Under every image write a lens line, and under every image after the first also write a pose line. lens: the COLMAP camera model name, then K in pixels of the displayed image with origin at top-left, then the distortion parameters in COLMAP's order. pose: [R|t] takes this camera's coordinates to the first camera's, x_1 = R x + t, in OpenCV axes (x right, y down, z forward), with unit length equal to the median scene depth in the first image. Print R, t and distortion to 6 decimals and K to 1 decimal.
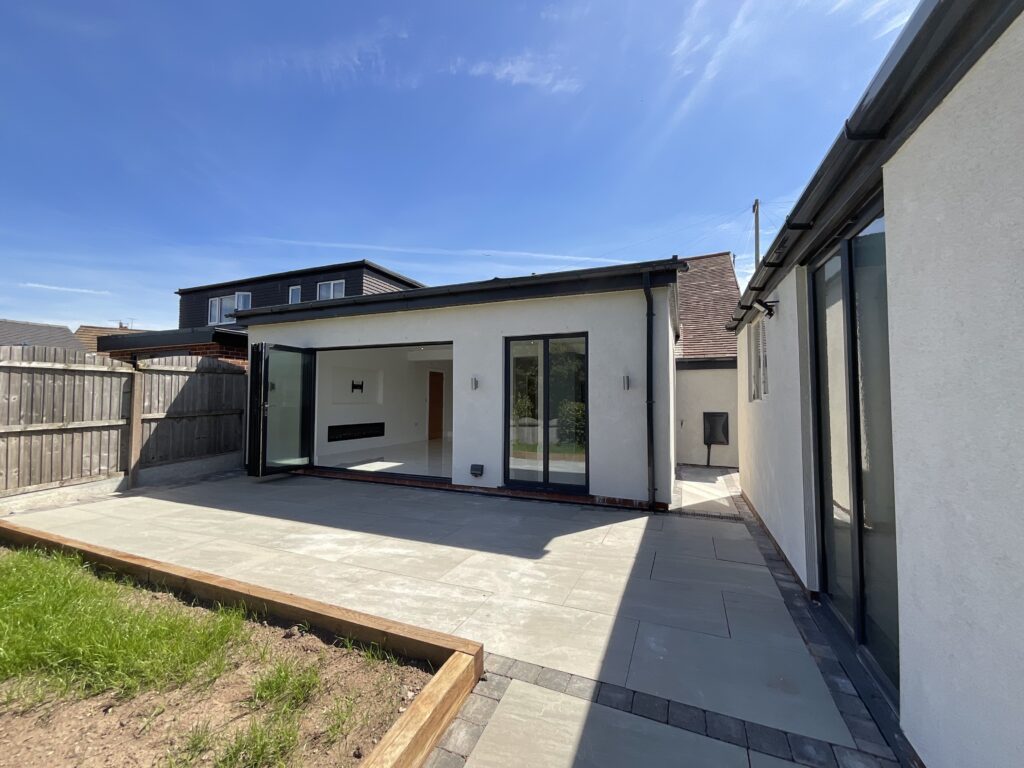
lens RADIAL K [[414.8, 0, 512.2], [0, 414.8, 382.4], [0, 0, 1]] dist [-0.000087, -0.000917]
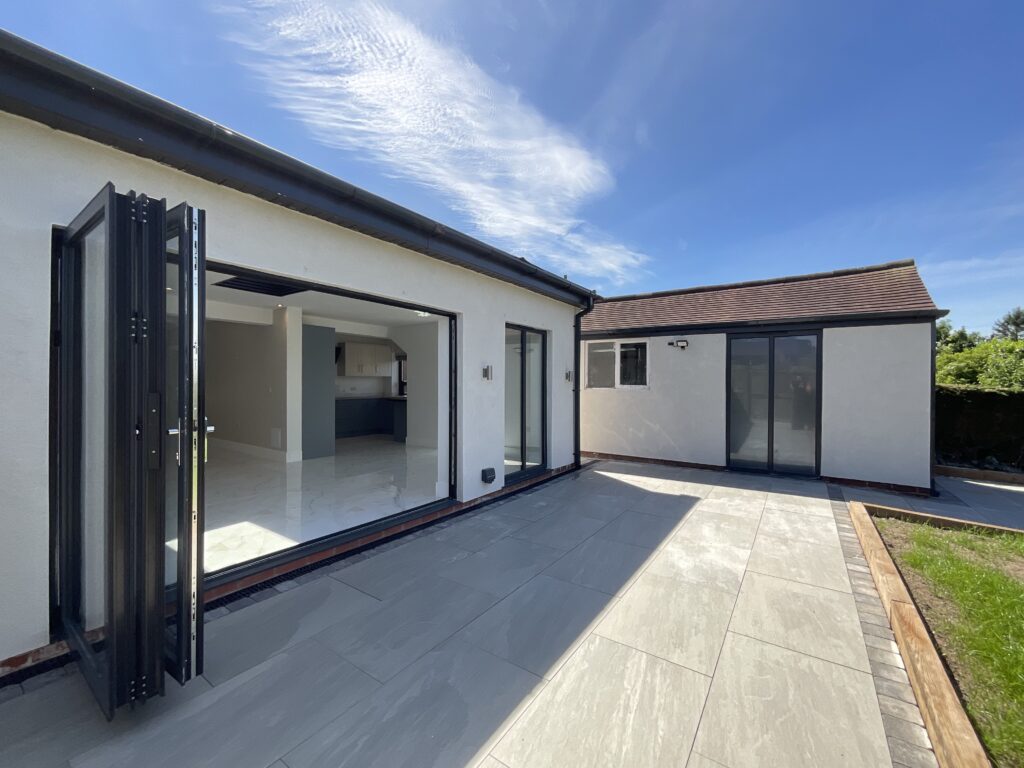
lens RADIAL K [[416.9, 0, 517.6], [0, 416.9, 361.9], [0, 0, 1]] dist [0.000002, 0.018471]
pose [[0.203076, 0.039833, 0.978353, -1.388571], [-0.044364, 0.998520, -0.031445, 0.008020], [-0.978158, -0.037018, 0.204542, 1.185479]]
